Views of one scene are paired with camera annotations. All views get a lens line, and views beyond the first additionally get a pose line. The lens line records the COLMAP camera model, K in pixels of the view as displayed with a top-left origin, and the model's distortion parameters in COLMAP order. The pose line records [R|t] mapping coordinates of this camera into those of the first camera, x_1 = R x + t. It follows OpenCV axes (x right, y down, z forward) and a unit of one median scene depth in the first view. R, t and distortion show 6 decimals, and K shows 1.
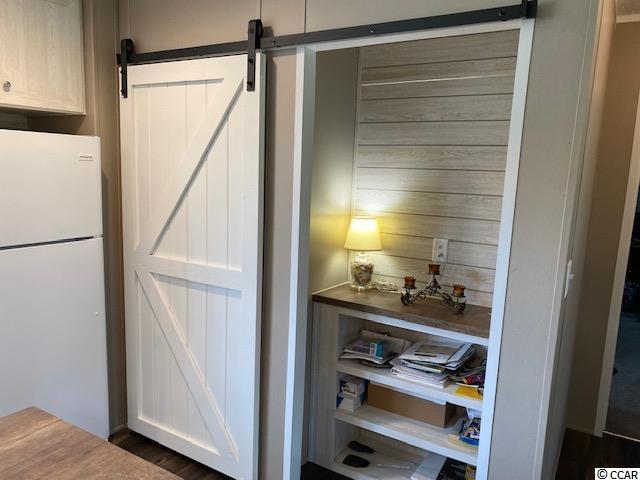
lens RADIAL K [[492.4, 0, 318.2], [0, 492.4, 243.8], [0, 0, 1]] dist [0.034932, -0.043073]
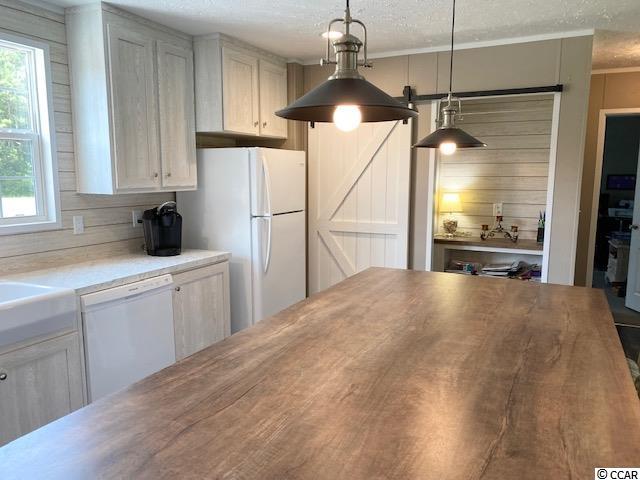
lens RADIAL K [[492.4, 0, 322.1], [0, 492.4, 242.3], [0, 0, 1]] dist [0.034932, -0.043073]
pose [[0.995679, -0.046023, 0.080649, -0.525085], [0.047265, 0.998790, -0.013563, 0.124984], [-0.079927, 0.017317, 0.996650, -0.697334]]
